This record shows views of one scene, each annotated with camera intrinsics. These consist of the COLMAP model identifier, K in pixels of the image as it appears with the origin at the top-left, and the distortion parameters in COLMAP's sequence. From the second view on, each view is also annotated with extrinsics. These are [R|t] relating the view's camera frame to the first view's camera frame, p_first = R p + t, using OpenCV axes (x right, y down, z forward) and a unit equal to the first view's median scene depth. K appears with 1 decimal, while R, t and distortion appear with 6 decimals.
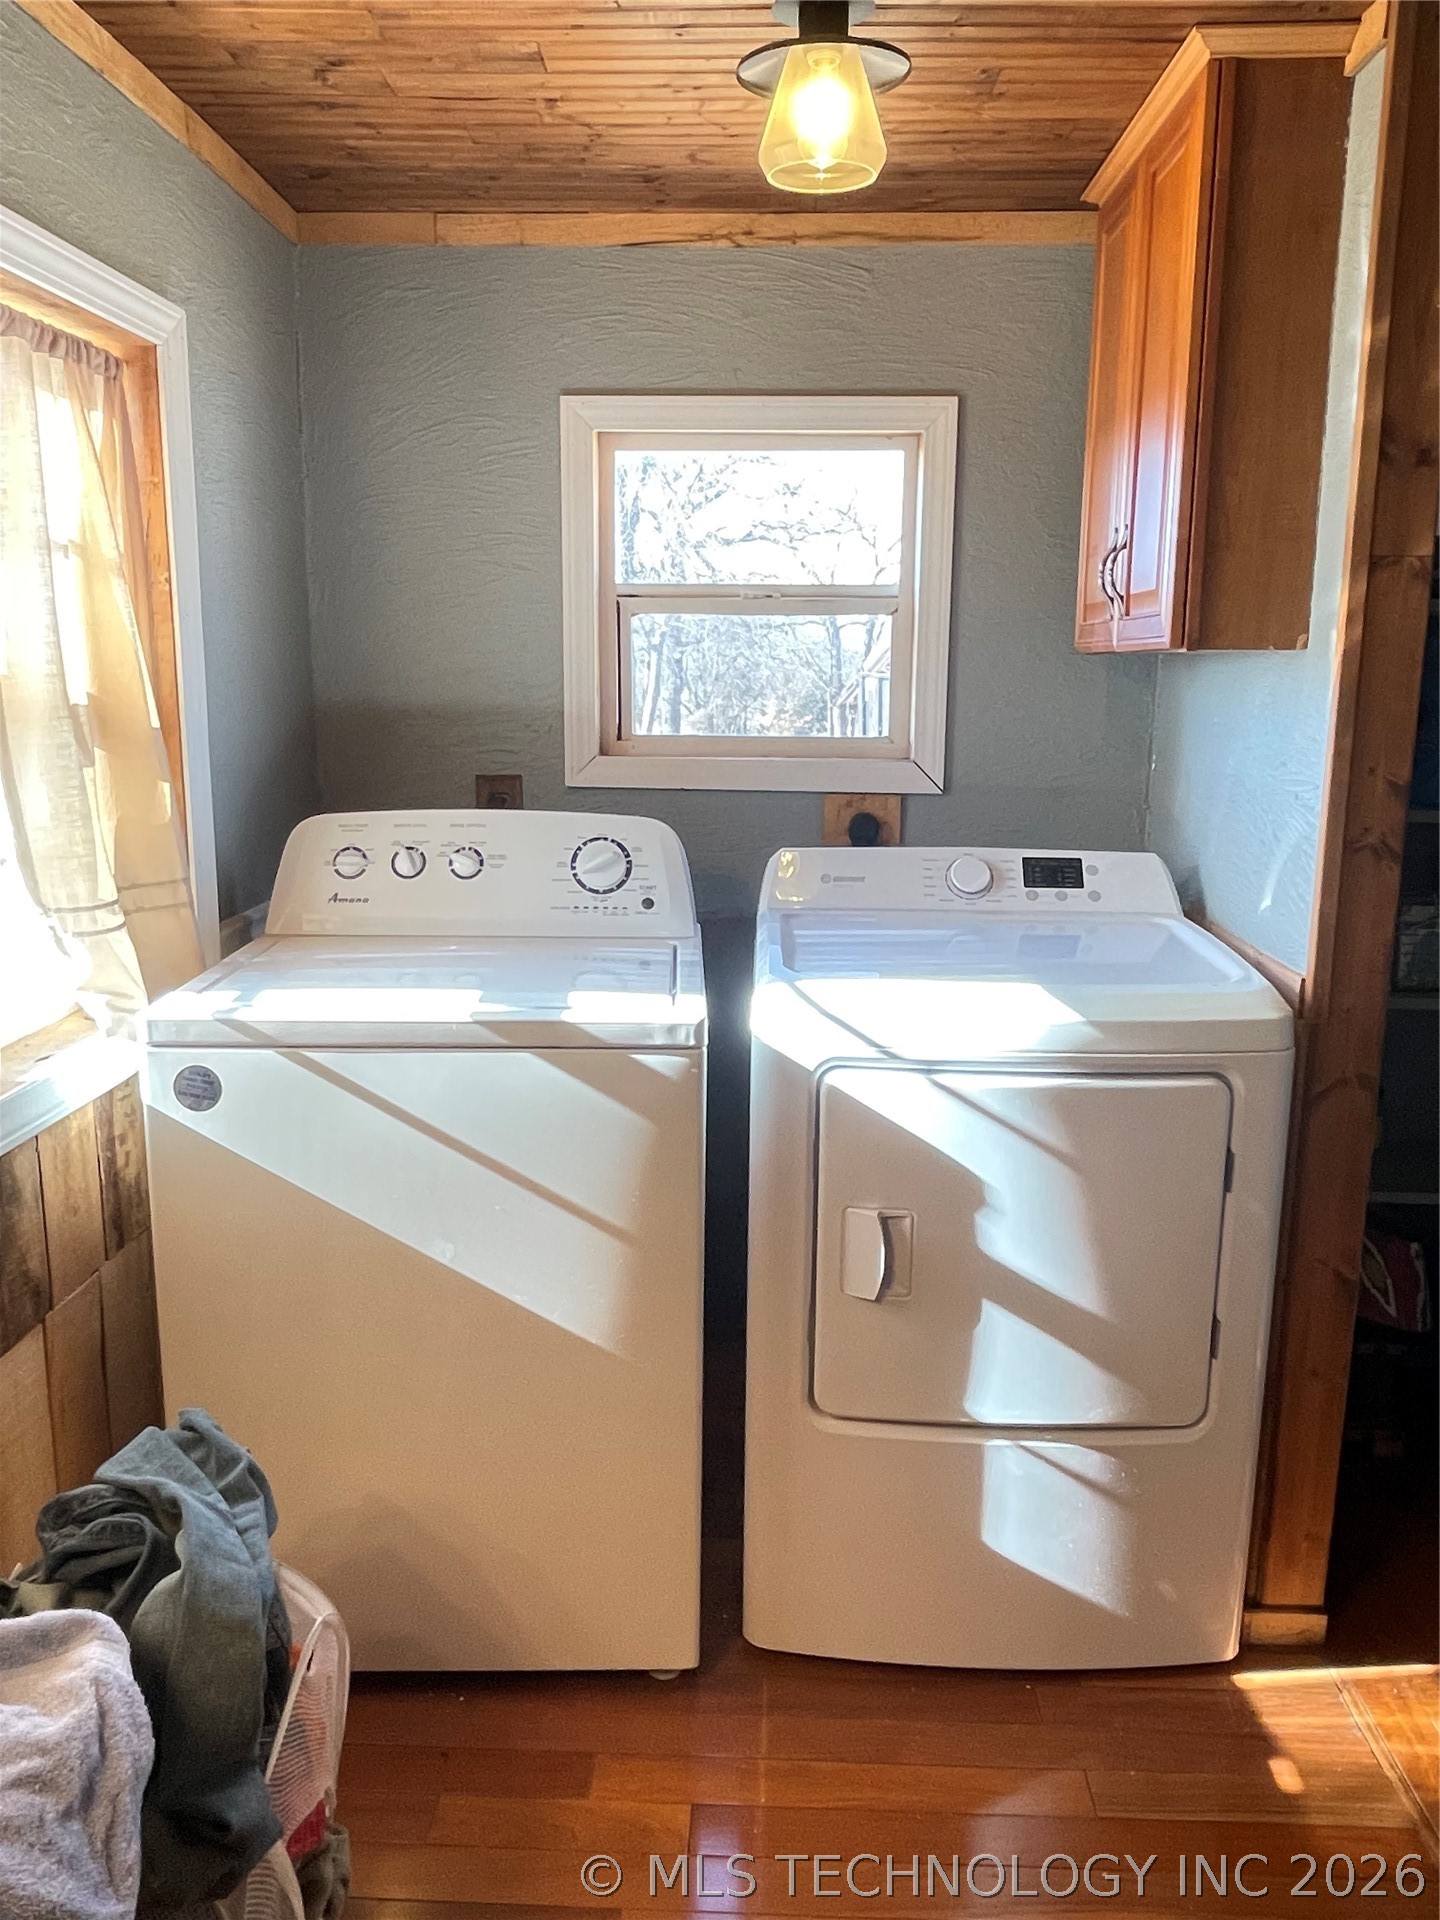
lens RADIAL K [[1452.9, 0, 730.7], [0, 1452.9, 950.8], [0, 0, 1]] dist [0.054496, -0.067792]
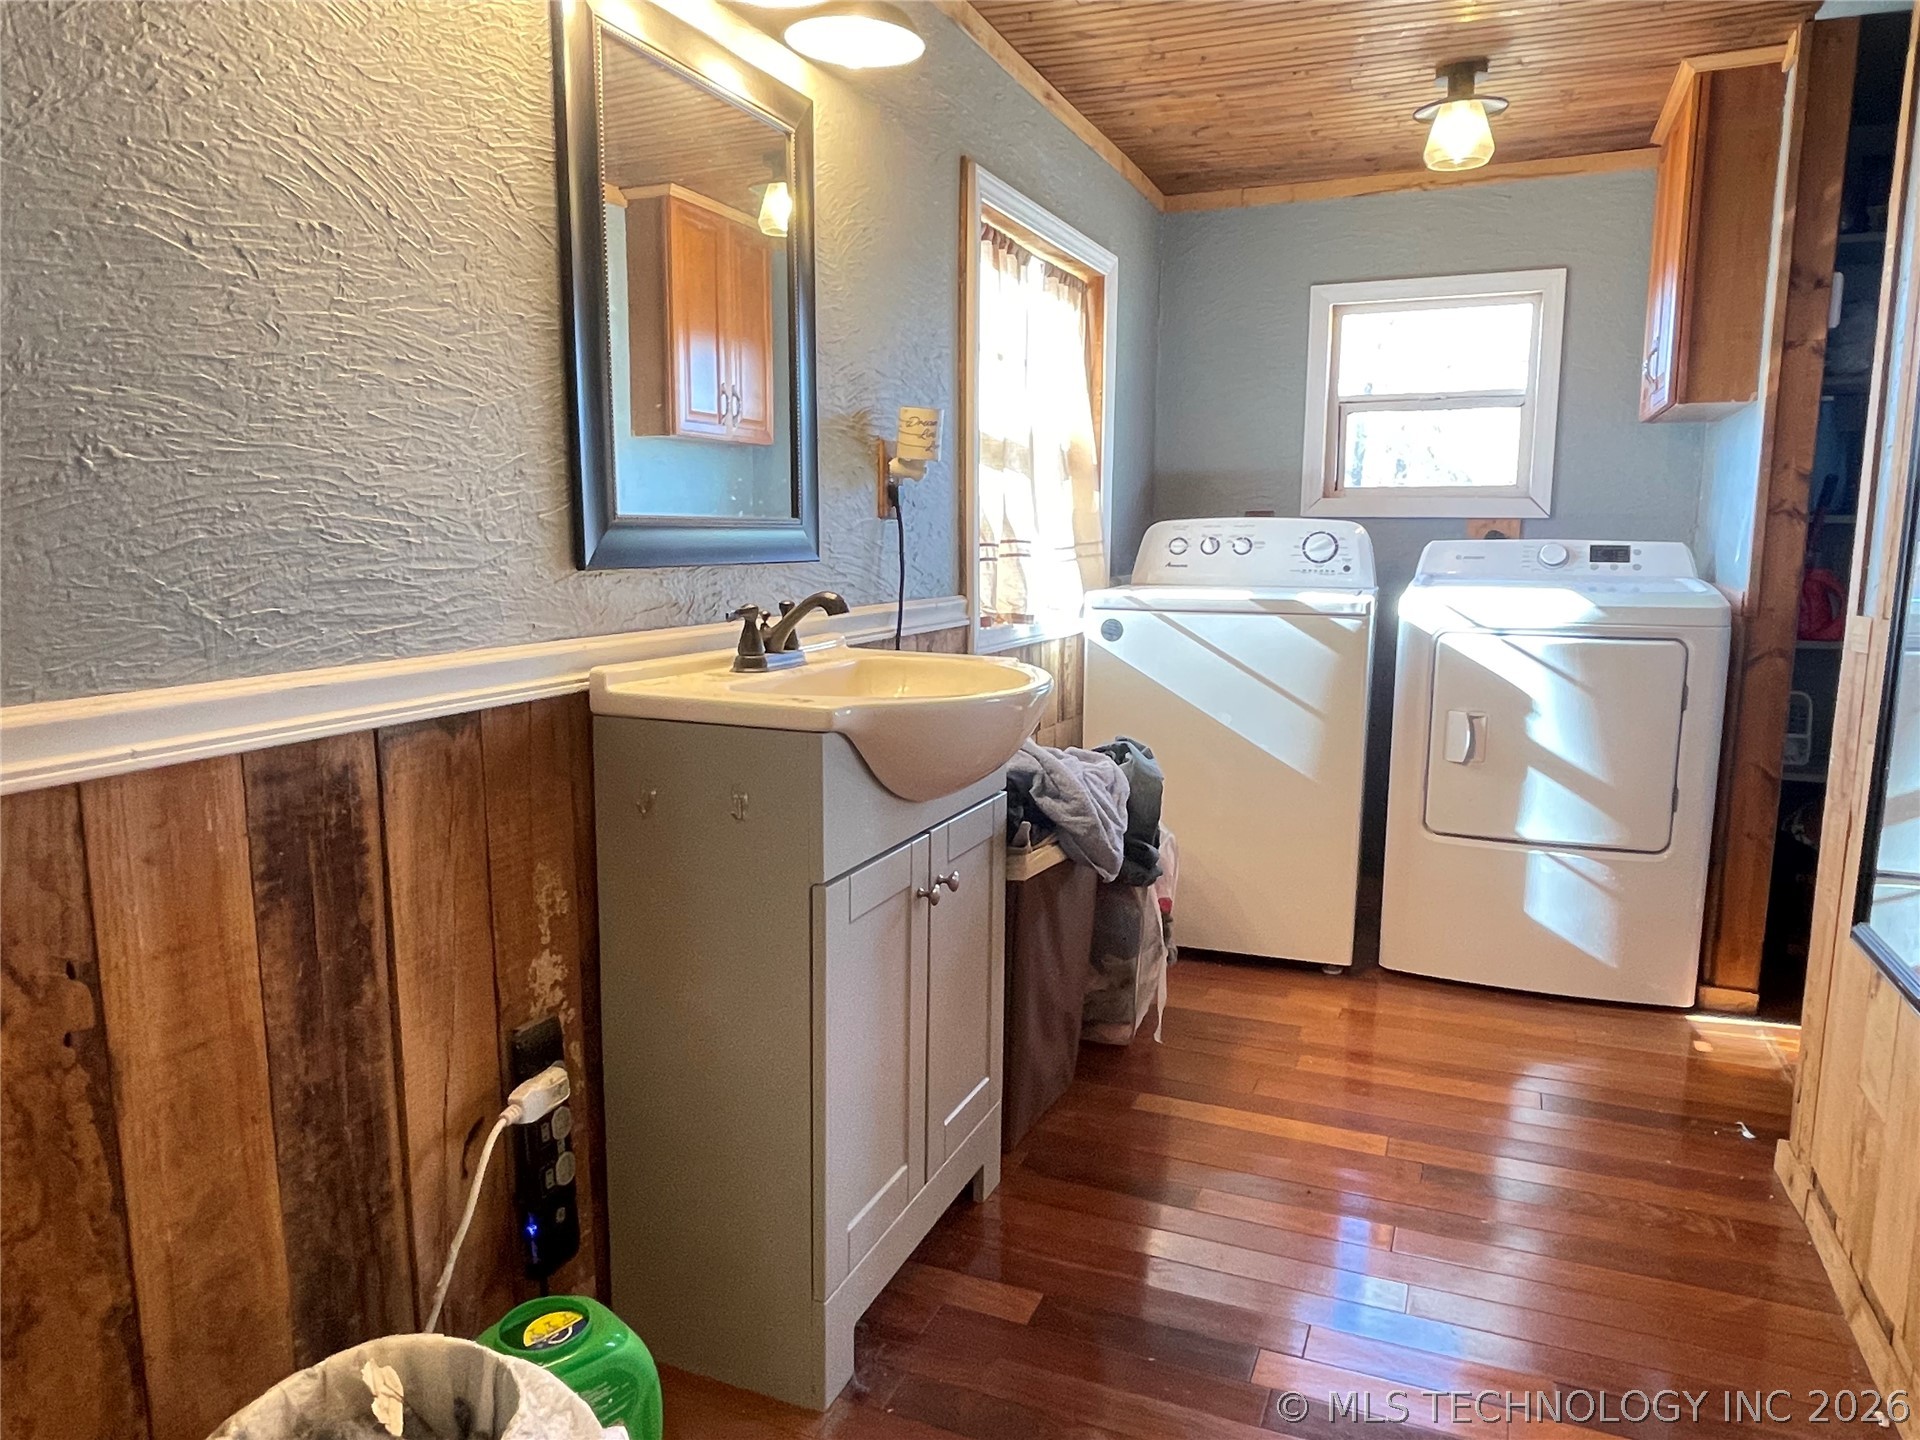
lens RADIAL K [[1270.8, 0, 967.9], [0, 1270.8, 724.0], [0, 0, 1]] dist [0.004096, -0.009862]
pose [[0.935057, 0.047122, -0.351351, 0.073300], [-0.060343, 0.997819, -0.026766, 0.261029], [0.349323, 0.046229, 0.935861, -0.674662]]
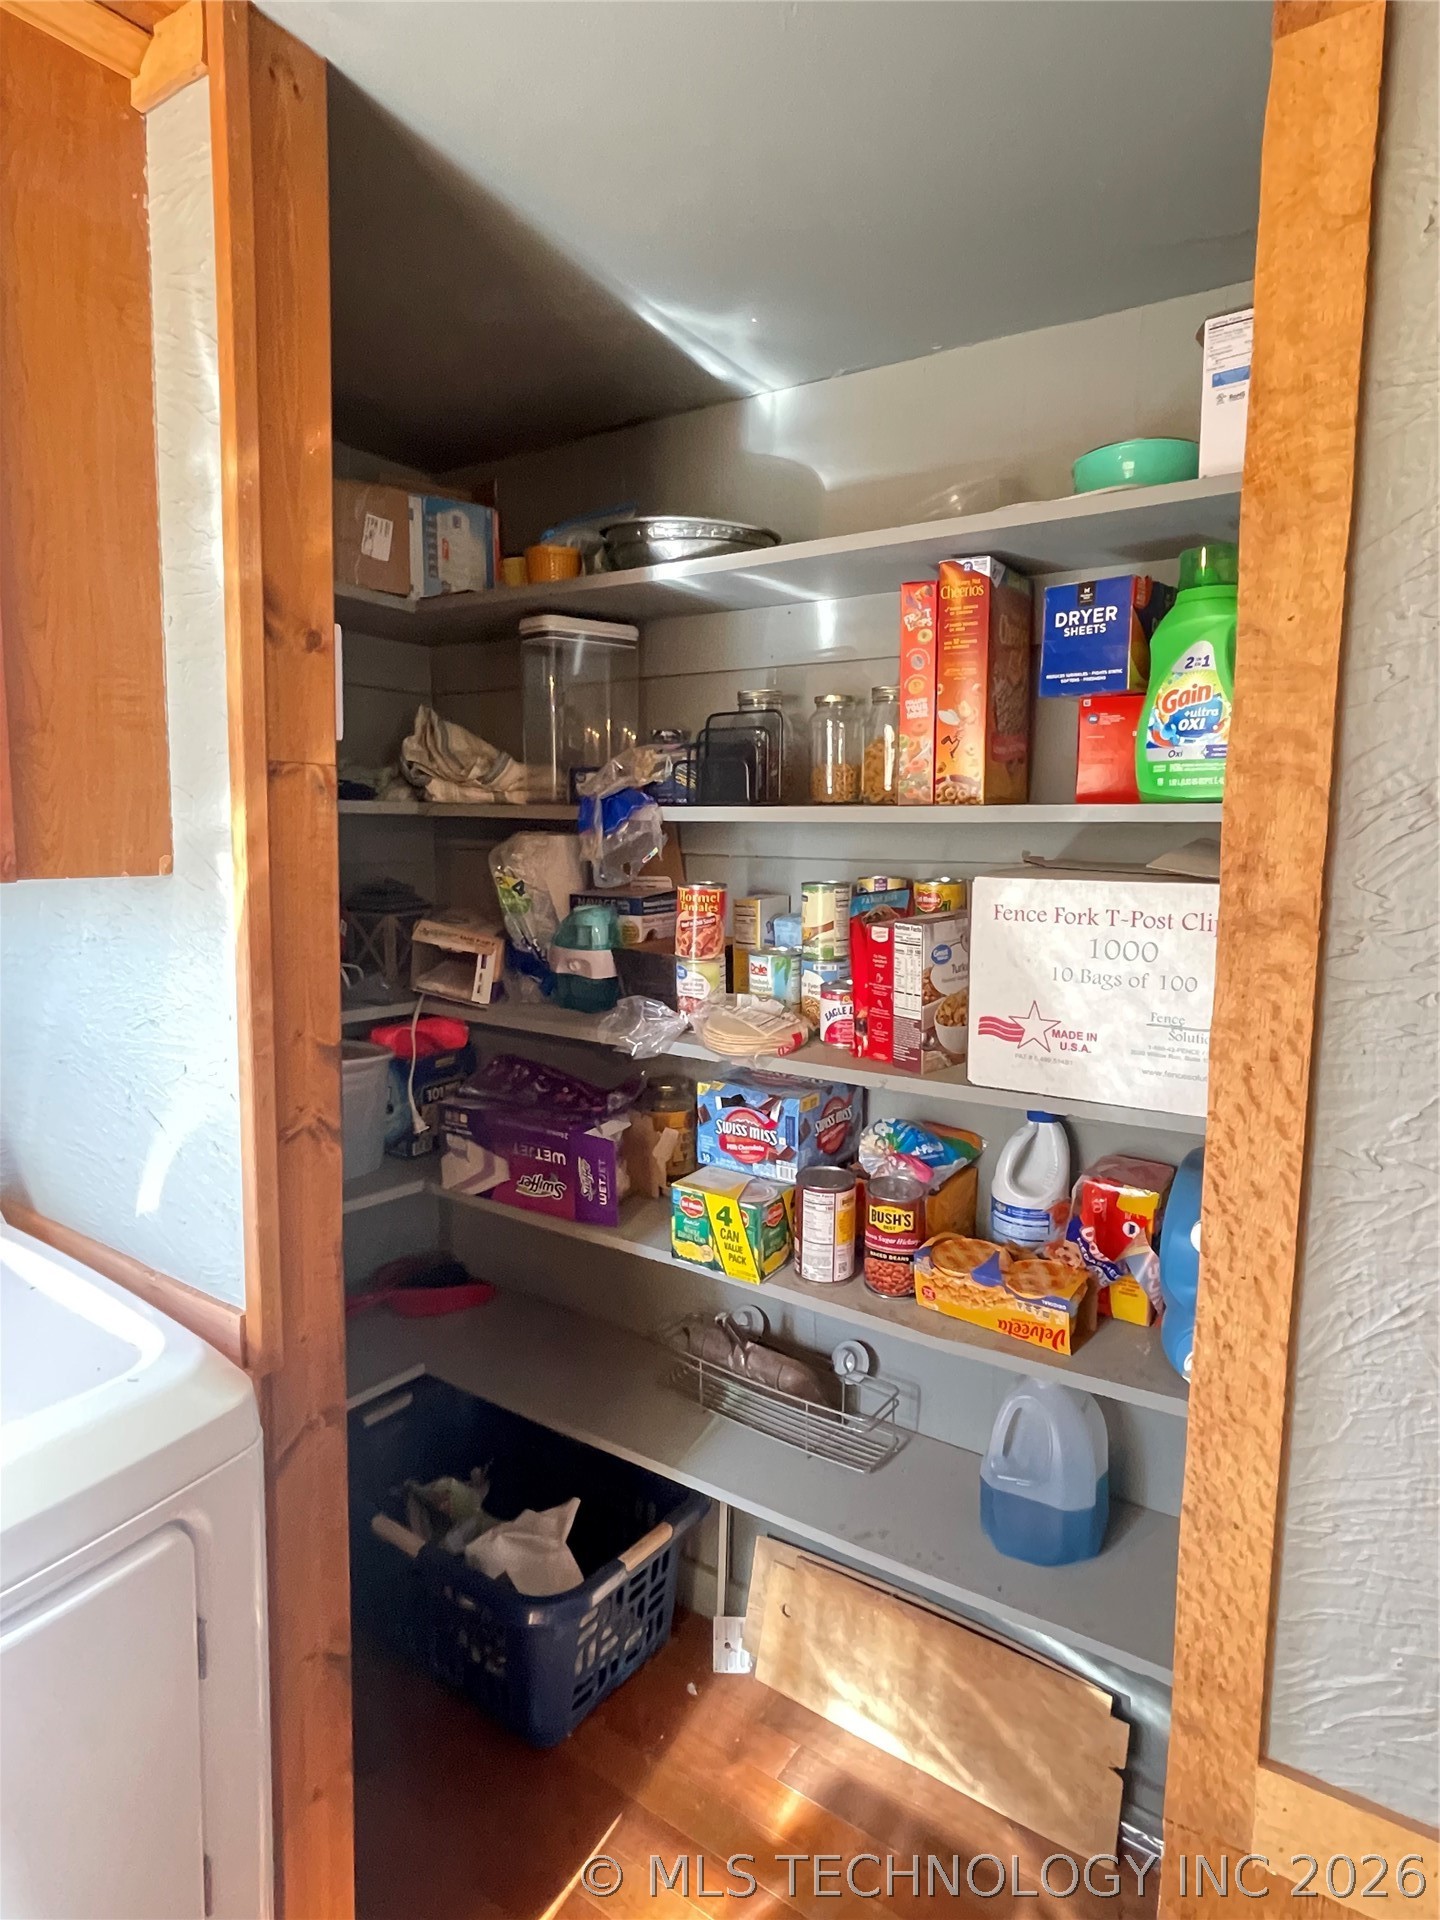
lens RADIAL K [[1099.5, 0, 730.9], [0, 1099.5, 963.0], [0, 0, 1]] dist [-0.003958, 0.000724]
pose [[0.548598, -0.096064, 0.830549, 0.080303], [0.148316, 0.988804, 0.016402, -0.127800], [-0.822826, 0.114185, 0.556704, 0.456740]]
